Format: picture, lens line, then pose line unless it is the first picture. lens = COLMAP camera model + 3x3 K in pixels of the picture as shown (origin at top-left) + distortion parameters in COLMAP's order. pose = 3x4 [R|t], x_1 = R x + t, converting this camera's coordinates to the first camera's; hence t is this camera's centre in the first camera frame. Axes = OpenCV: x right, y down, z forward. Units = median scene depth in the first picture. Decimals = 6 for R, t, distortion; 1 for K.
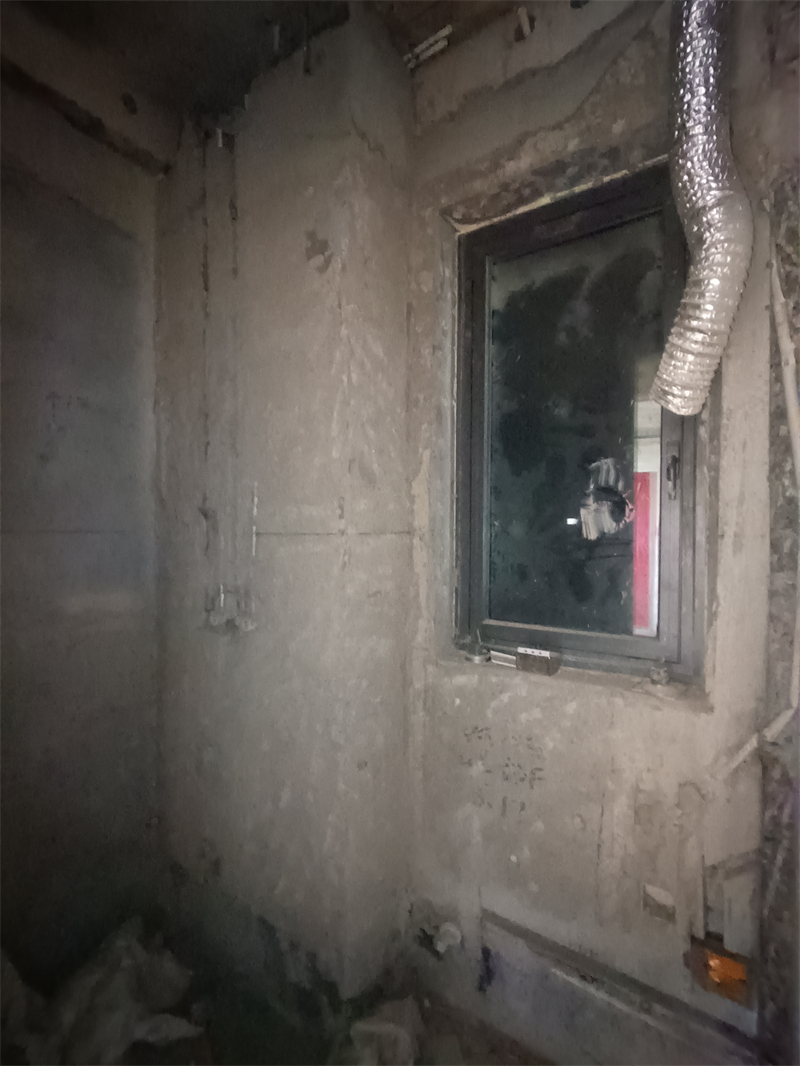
lens RADIAL K [[505.5, 0, 418.0], [0, 505.5, 539.1], [0, 0, 1]] dist [0.001194, 0.000280]
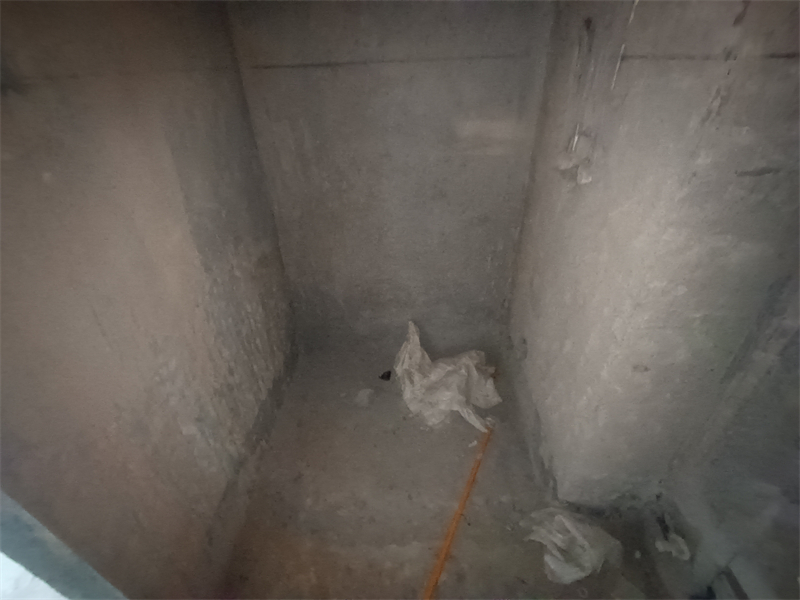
lens RADIAL K [[373.4, 0, 397.2], [0, 373.4, 306.3], [0, 0, 1]] dist [-0.002368, -0.000181]
pose [[0.496158, 0.467106, -0.731874, 0.102087], [0.026469, 0.834418, 0.550497, -0.015405], [0.867829, -0.292505, 0.401639, 0.379762]]
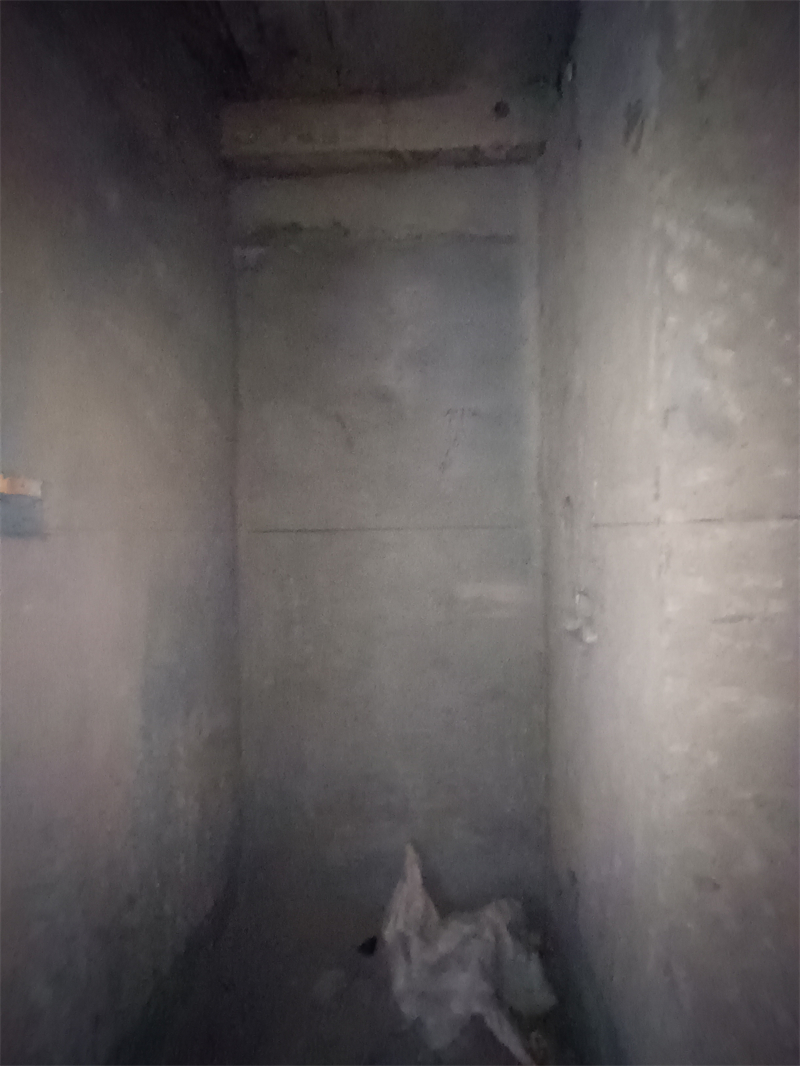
lens RADIAL K [[505.5, 0, 418.0], [0, 505.5, 539.1], [0, 0, 1]] dist [0.001194, 0.000280]
pose [[0.493772, -0.001733, -0.869590, 0.256885], [0.012766, 0.999905, 0.005256, 0.004053], [0.869498, -0.013697, 0.493747, 0.357991]]
